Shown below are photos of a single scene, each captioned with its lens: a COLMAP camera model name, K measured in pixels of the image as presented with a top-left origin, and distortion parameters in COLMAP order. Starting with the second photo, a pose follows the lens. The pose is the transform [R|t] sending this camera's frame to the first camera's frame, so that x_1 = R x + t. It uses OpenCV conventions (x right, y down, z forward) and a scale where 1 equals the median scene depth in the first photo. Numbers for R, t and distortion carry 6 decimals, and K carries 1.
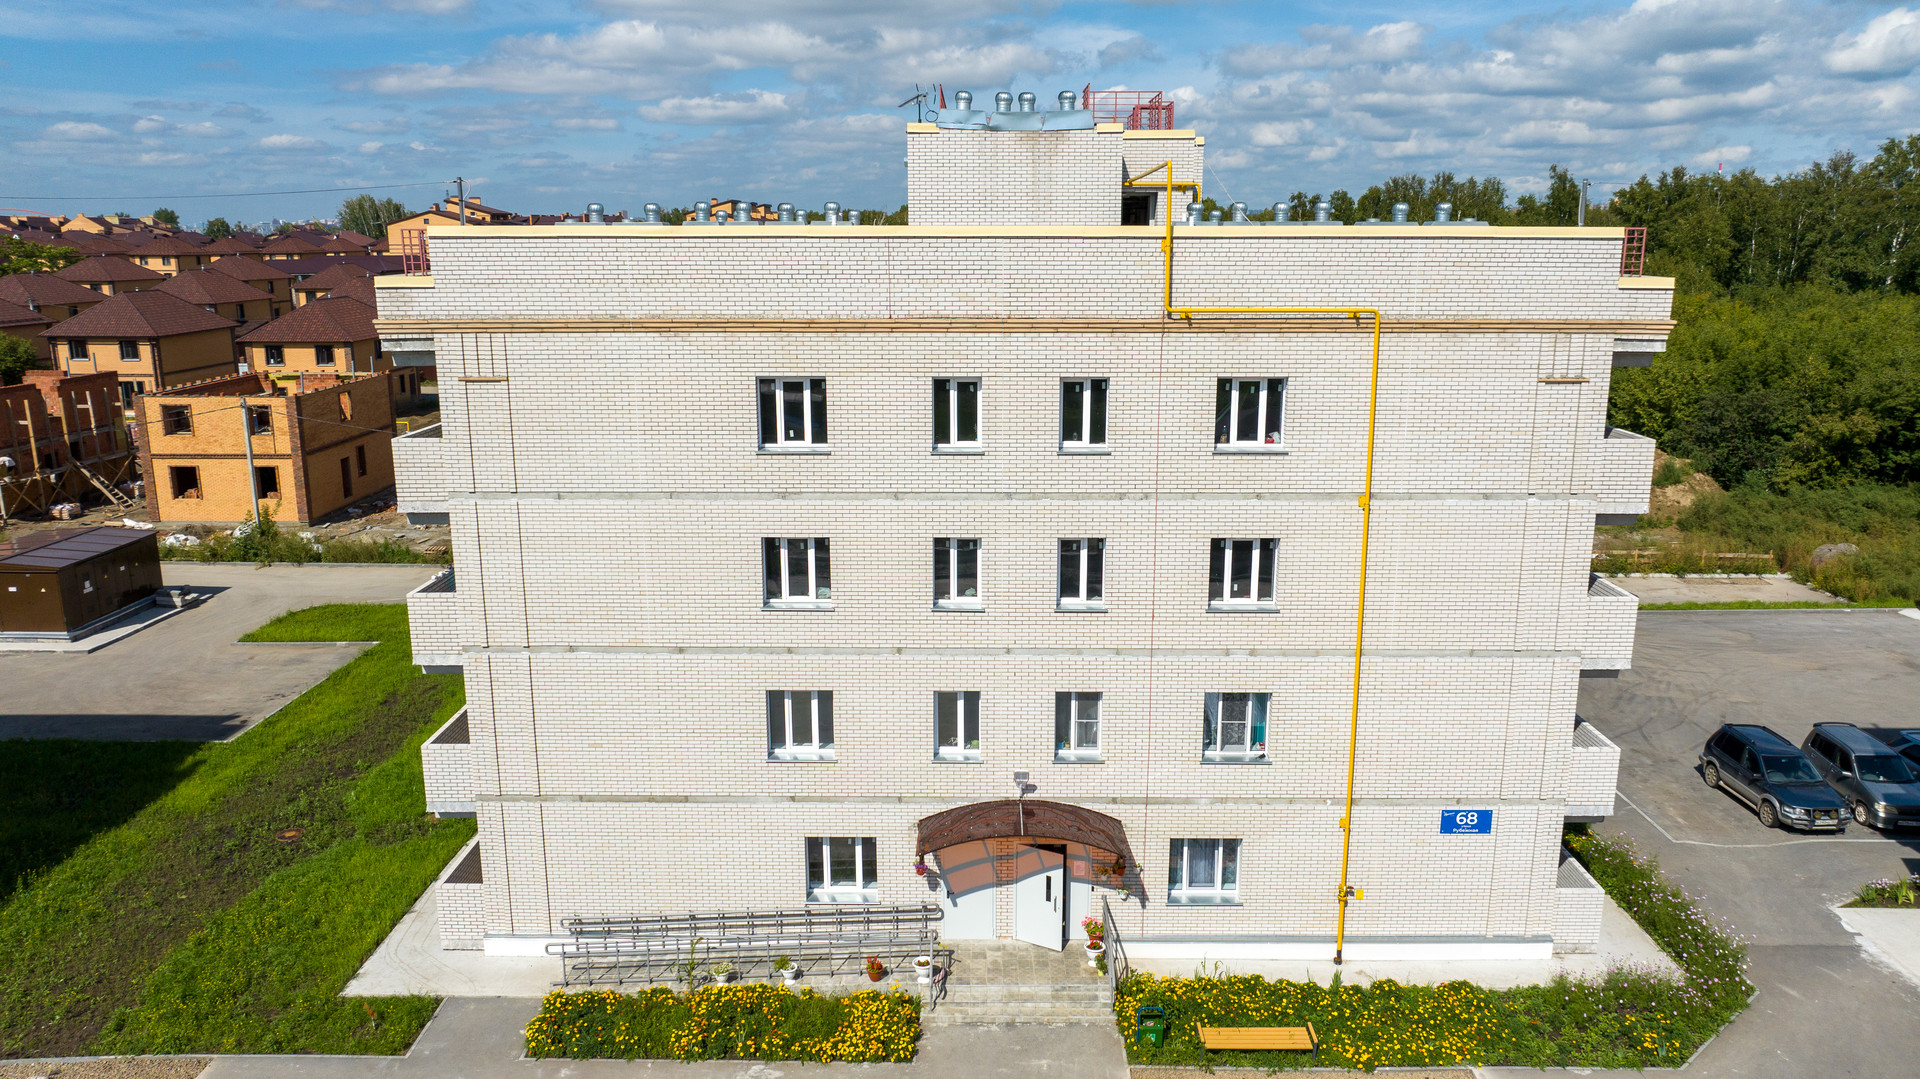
lens RADIAL K [[1347.0, 0, 967.9], [0, 1347.0, 543.7], [0, 0, 1]] dist [-0.031048, 0.038976]
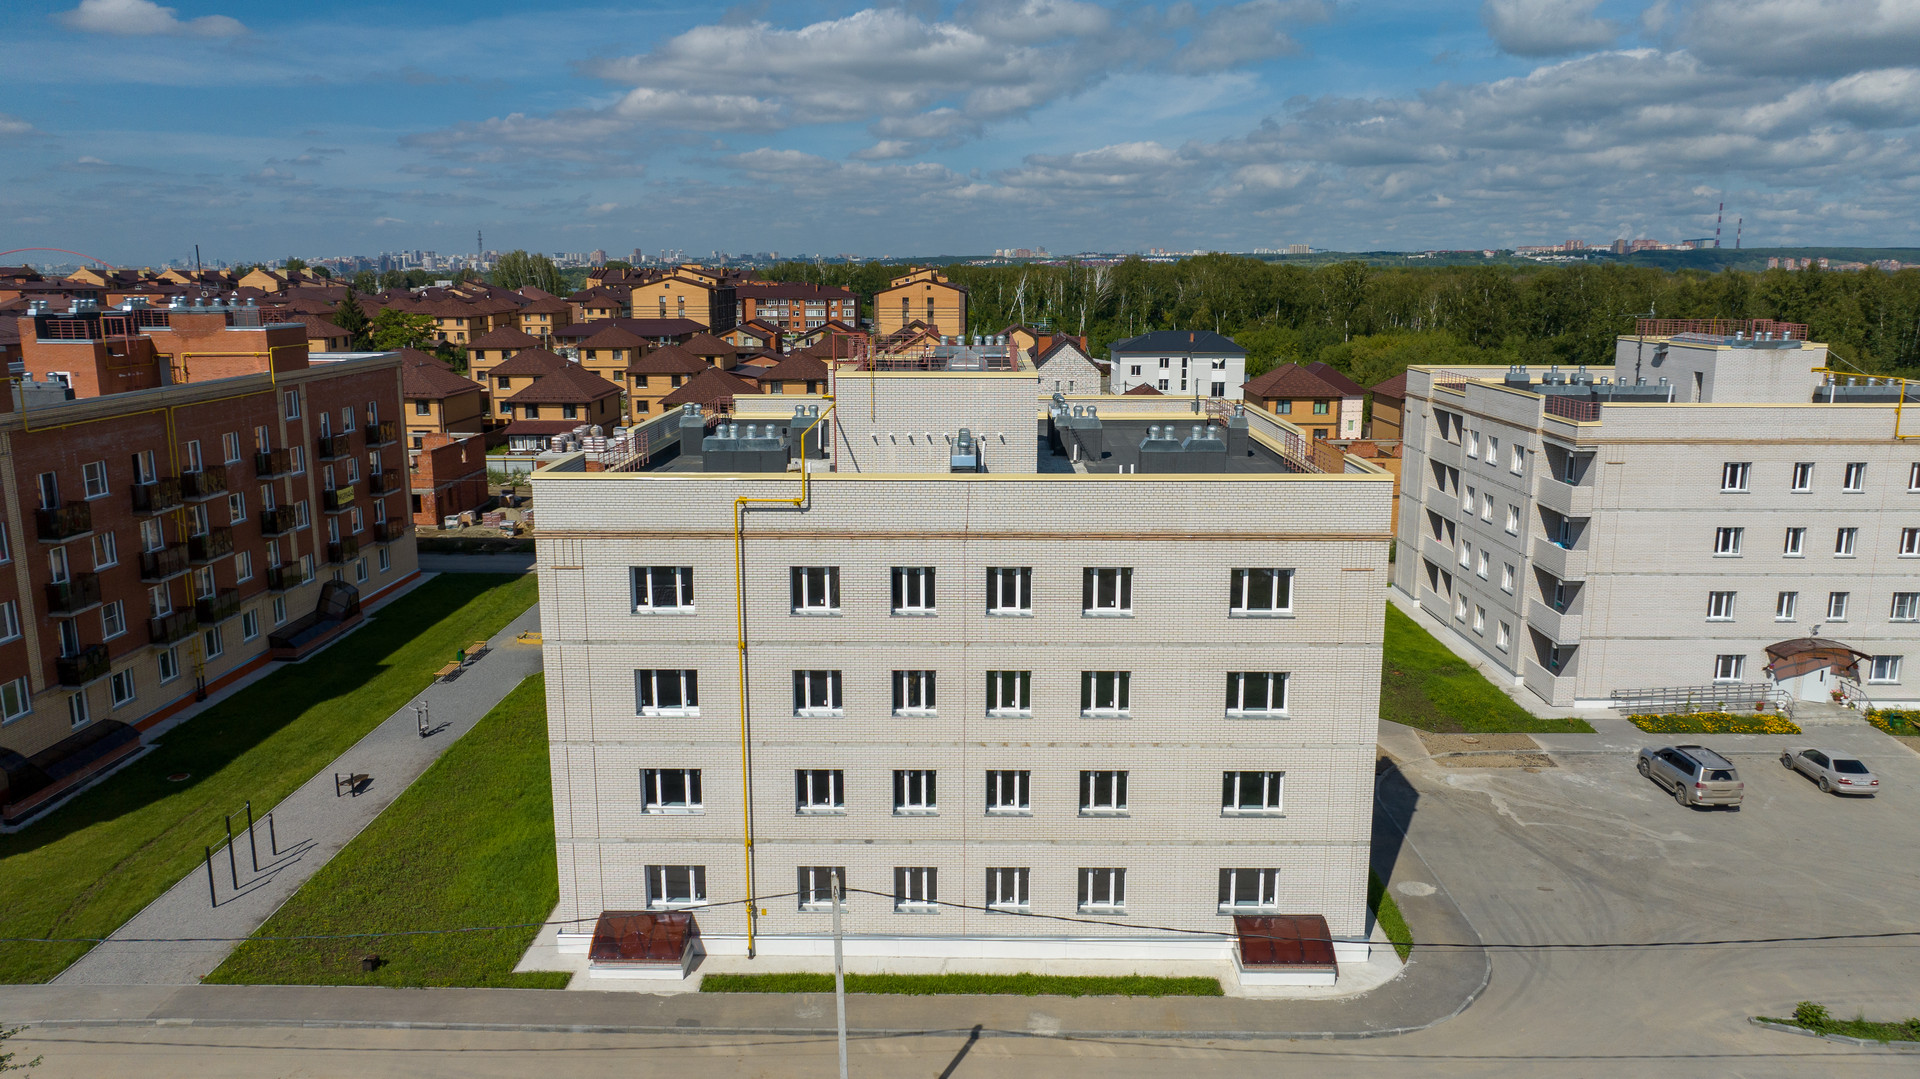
lens RADIAL K [[1347.0, 0, 973.1], [0, 1347.0, 538.0], [0, 0, 1]] dist [-0.031048, 0.038976]
pose [[0.999996, 0.000878, 0.002665, -1.484790], [-0.000797, 0.999547, -0.030085, 0.087975], [-0.002690, 0.030082, 0.999544, -1.403397]]
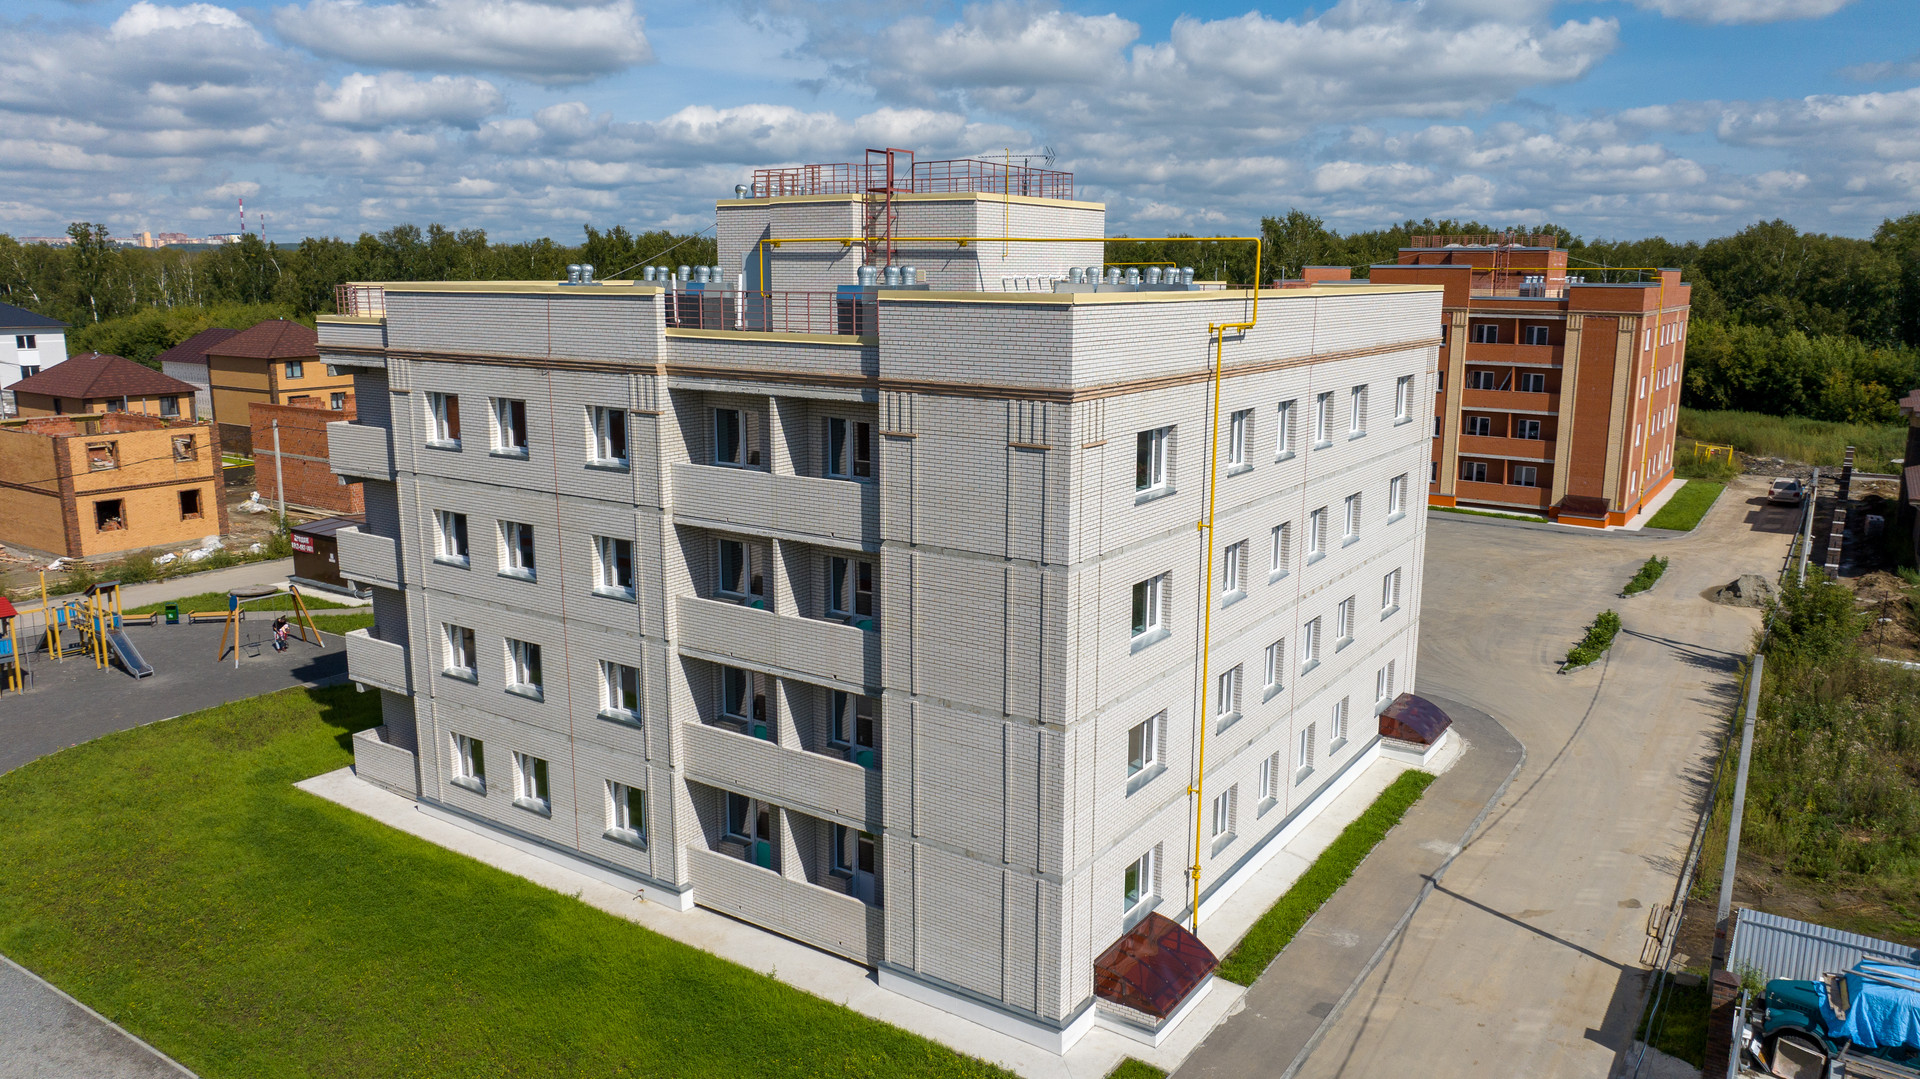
lens RADIAL K [[1347.0, 0, 964.6], [0, 1347.0, 540.2], [0, 0, 1]] dist [-0.031048, 0.038976]
pose [[0.550777, -0.162562, 0.818668, -2.766439], [0.183867, 0.980385, 0.070973, 0.058326], [-0.814148, 0.111436, 0.569864, -0.387400]]
